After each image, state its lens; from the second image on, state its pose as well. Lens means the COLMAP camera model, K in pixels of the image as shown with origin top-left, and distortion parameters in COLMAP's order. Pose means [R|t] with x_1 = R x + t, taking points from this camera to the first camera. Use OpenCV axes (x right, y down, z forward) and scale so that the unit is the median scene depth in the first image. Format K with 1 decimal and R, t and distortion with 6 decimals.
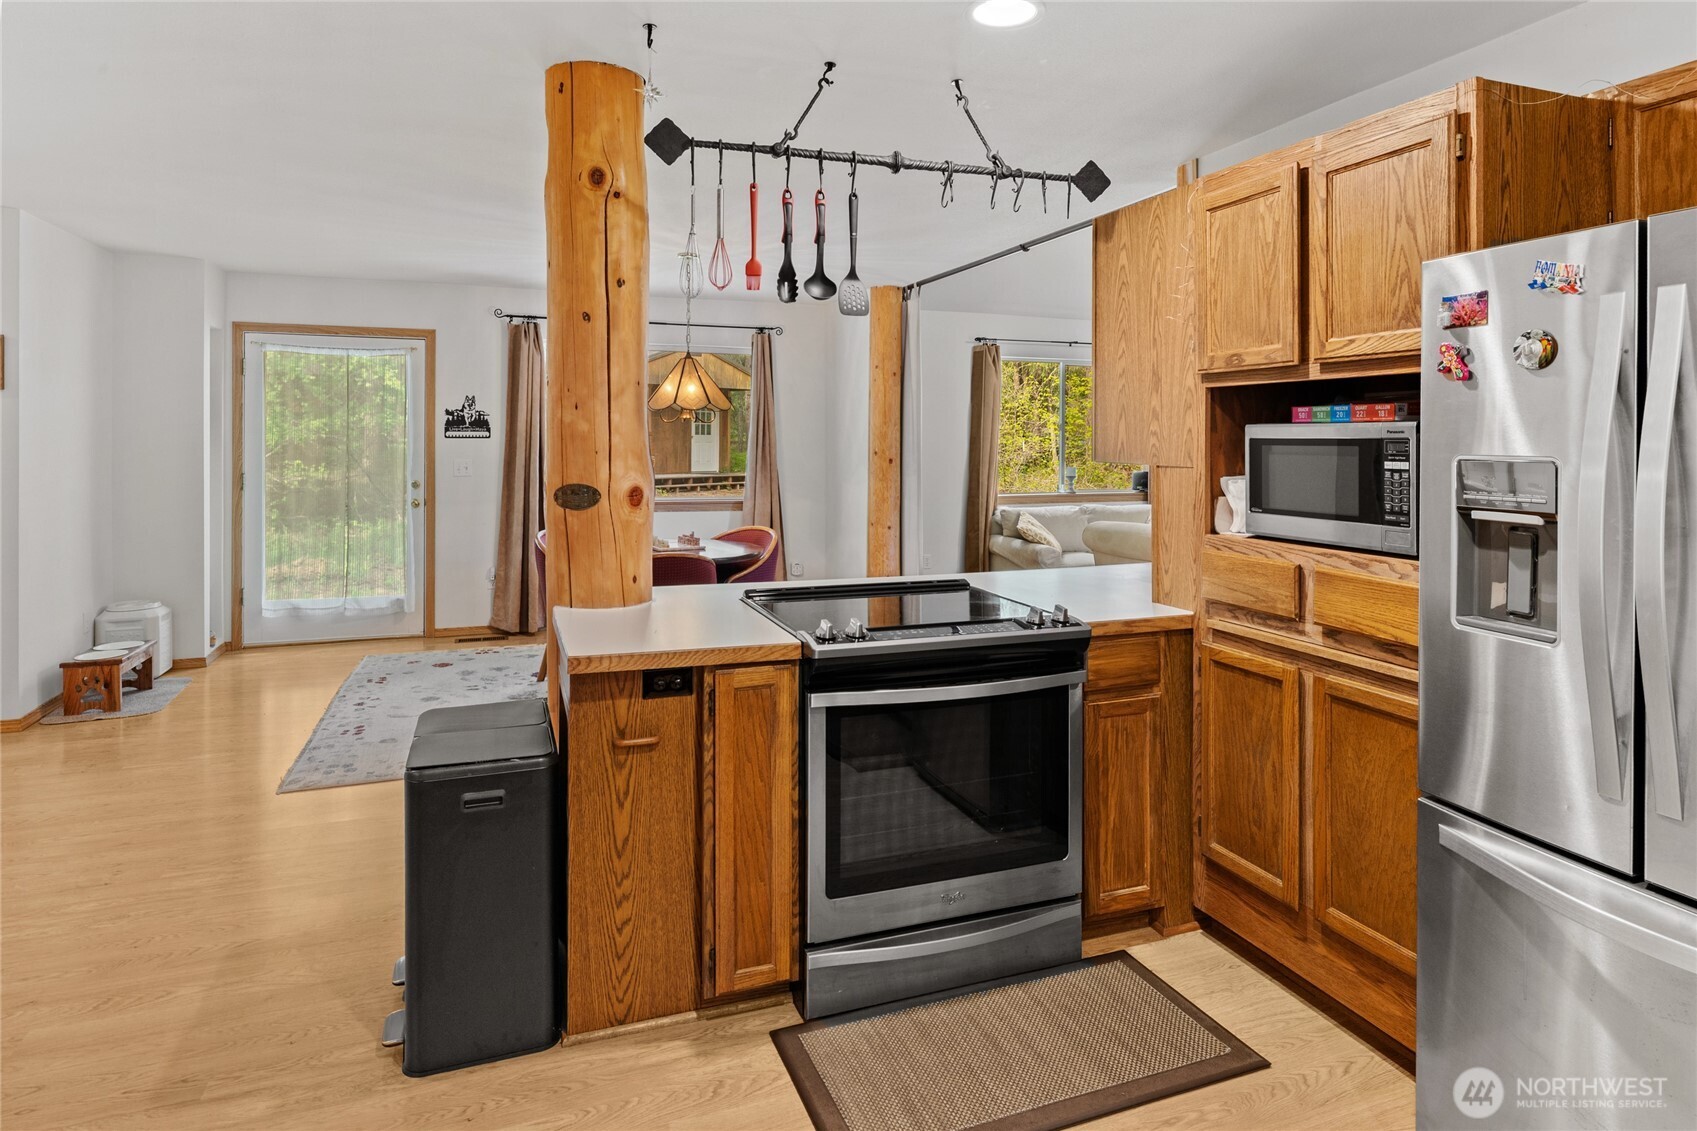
lens RADIAL K [[944.4, 0, 867.1], [0, 944.4, 450.0], [0, 0, 1]] dist [0.004085, 0.000367]
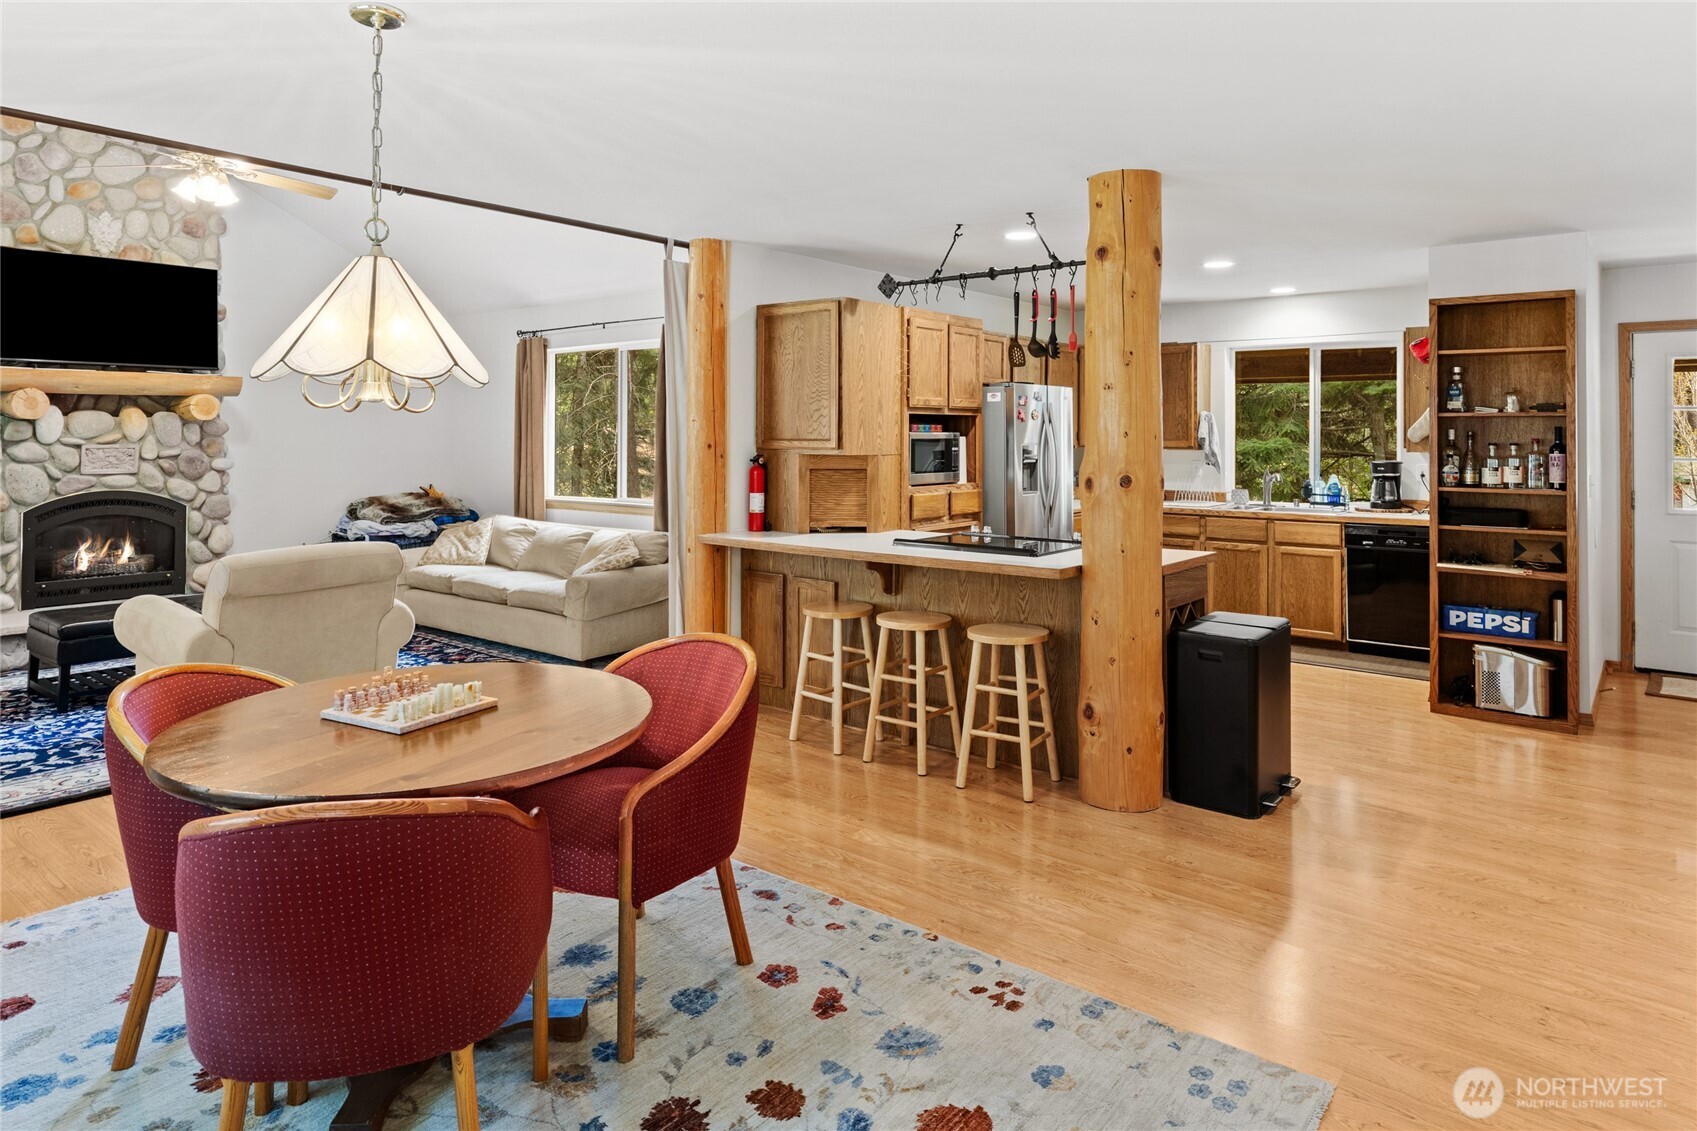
lens RADIAL K [[989.6, 0, 838.1], [0, 989.6, 427.7], [0, 0, 1]] dist [0.001764, -0.005642]
pose [[-0.493875, -0.000275, 0.869533, -0.556957], [0.006483, 0.999971, 0.003998, -0.018023], [-0.869509, 0.007612, -0.493859, 0.859236]]
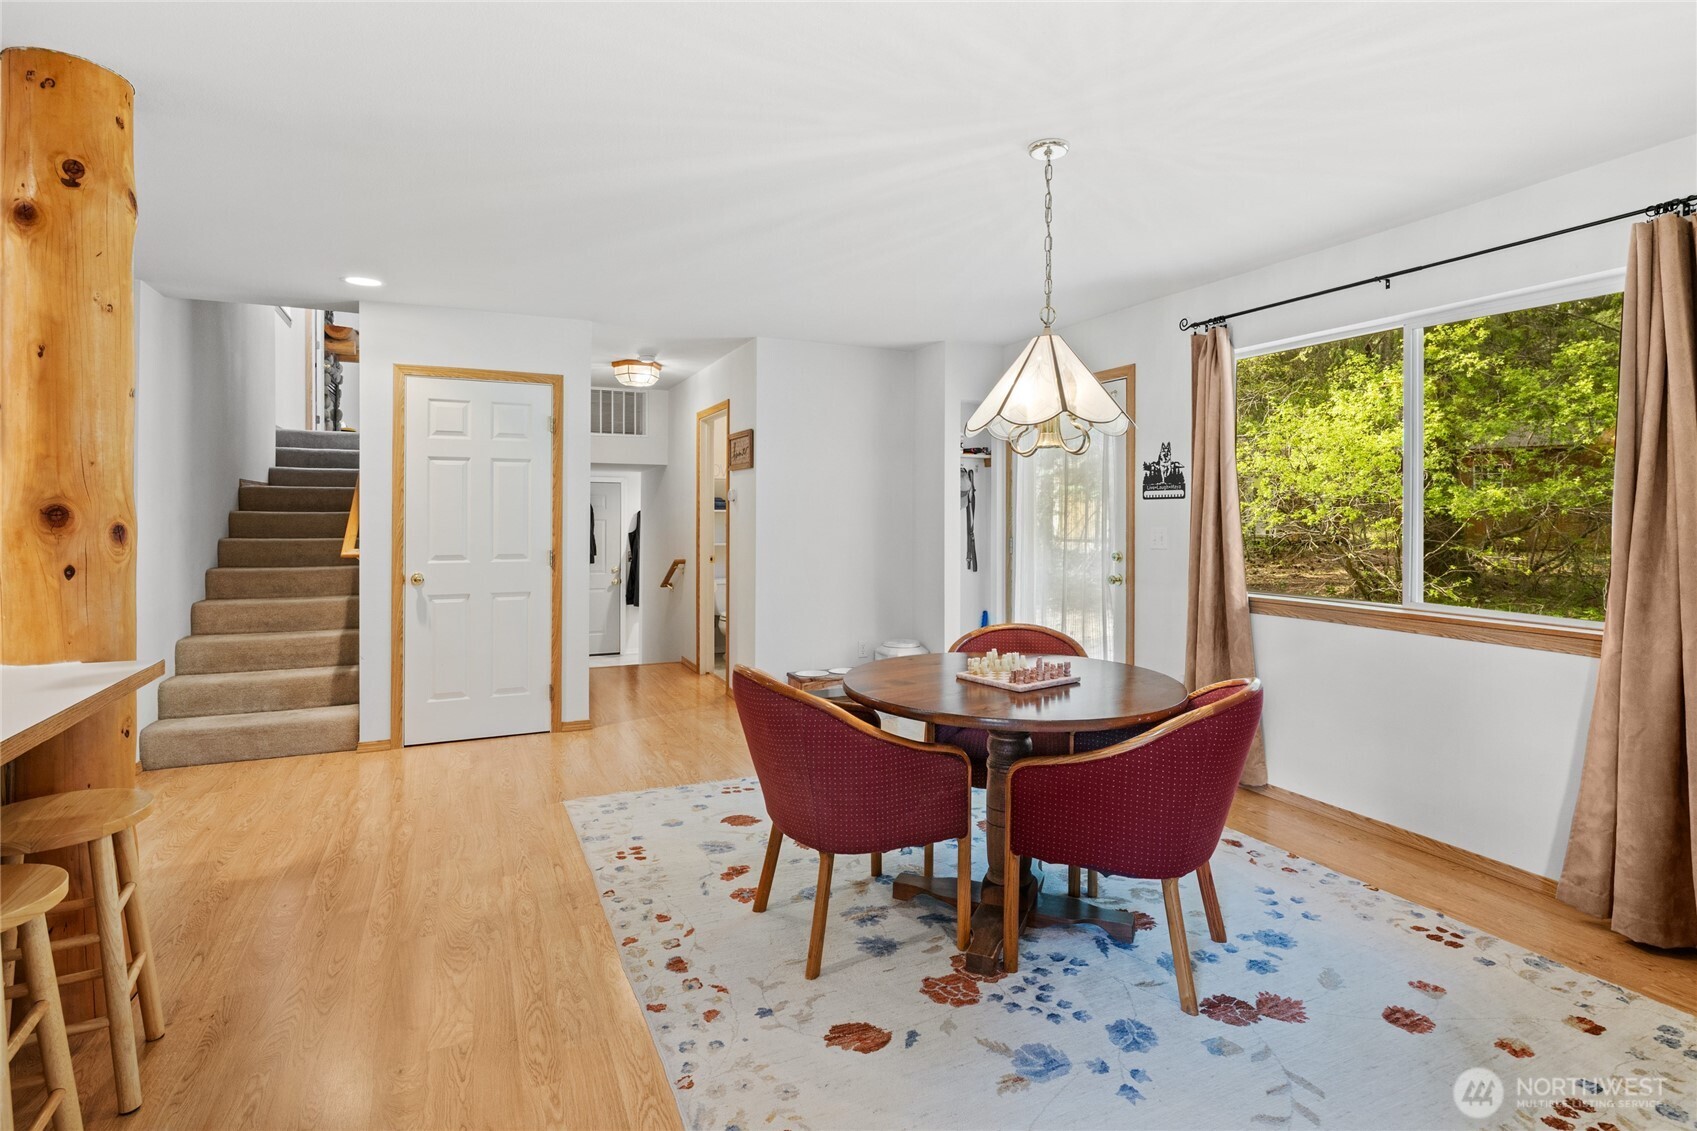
lens RADIAL K [[841.5, 0, 856.2], [0, 841.5, 517.3], [0, 0, 1]] dist [-0.004837, -0.001378]
pose [[0.075447, -0.003423, -0.997144, 0.233398], [-0.016256, 0.999857, -0.004662, 0.009409], [0.997017, 0.016562, 0.075381, 0.706933]]
